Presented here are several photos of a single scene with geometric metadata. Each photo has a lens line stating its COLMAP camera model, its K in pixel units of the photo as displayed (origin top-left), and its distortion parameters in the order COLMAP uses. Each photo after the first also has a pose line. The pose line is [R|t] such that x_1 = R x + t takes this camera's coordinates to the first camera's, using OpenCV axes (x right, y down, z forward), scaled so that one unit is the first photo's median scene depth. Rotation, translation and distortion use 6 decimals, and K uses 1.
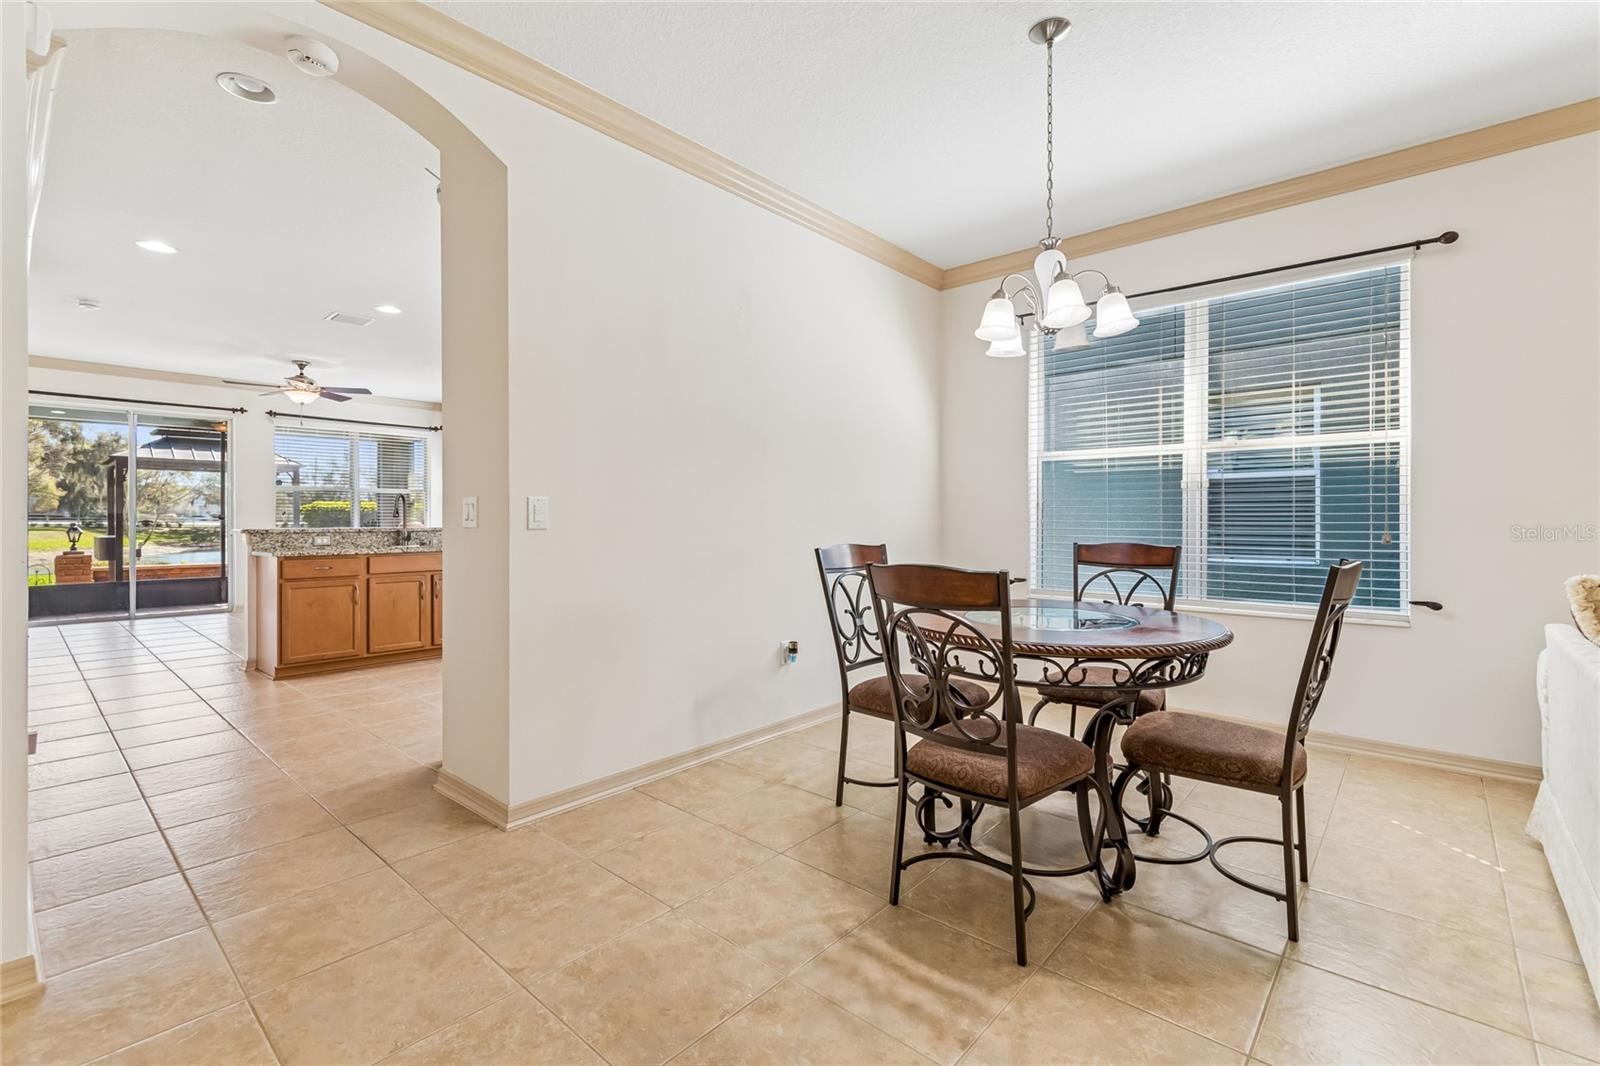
lens RADIAL K [[713.2, 0, 816.5], [0, 713.2, 522.8], [0, 0, 1]] dist [0.001391, -0.001819]
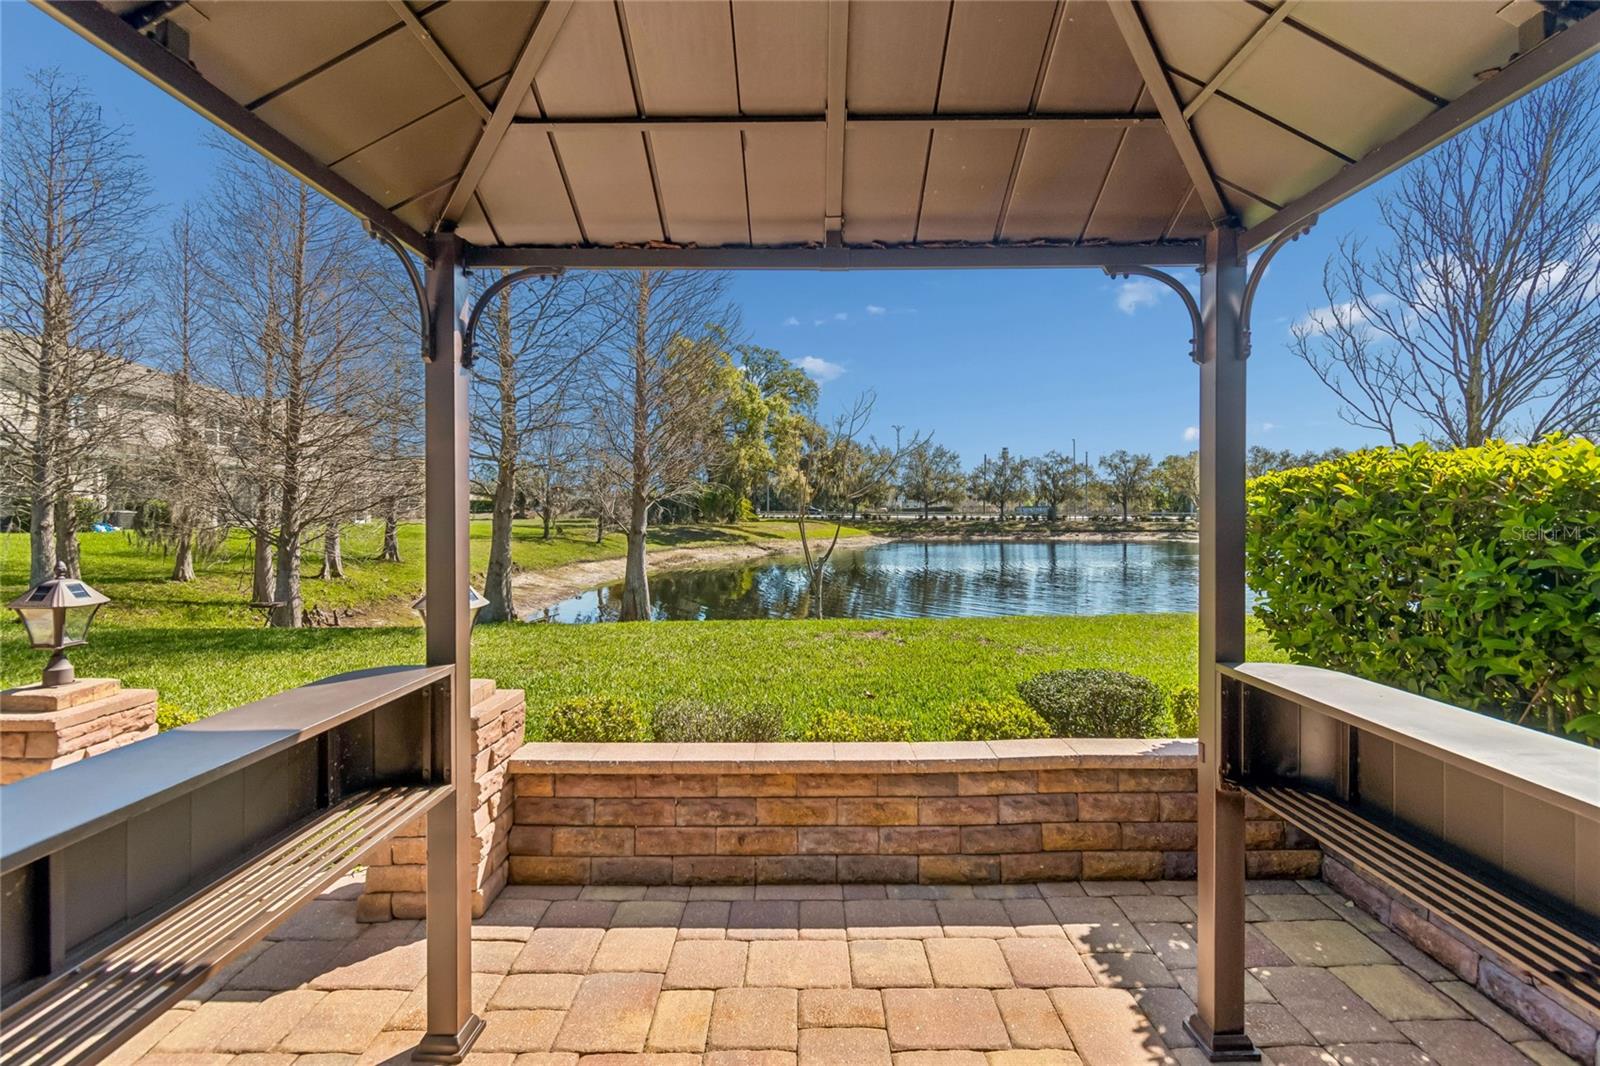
lens RADIAL K [[713.2, 0, 801.6], [0, 713.2, 504.6], [0, 0, 1]] dist [0.001391, -0.001819]
pose [[0.656772, -0.010328, -0.754019, -0.152299], [0.000171, 0.999908, -0.013547, -0.003484], [0.754089, 0.008768, 0.656713, 0.180566]]
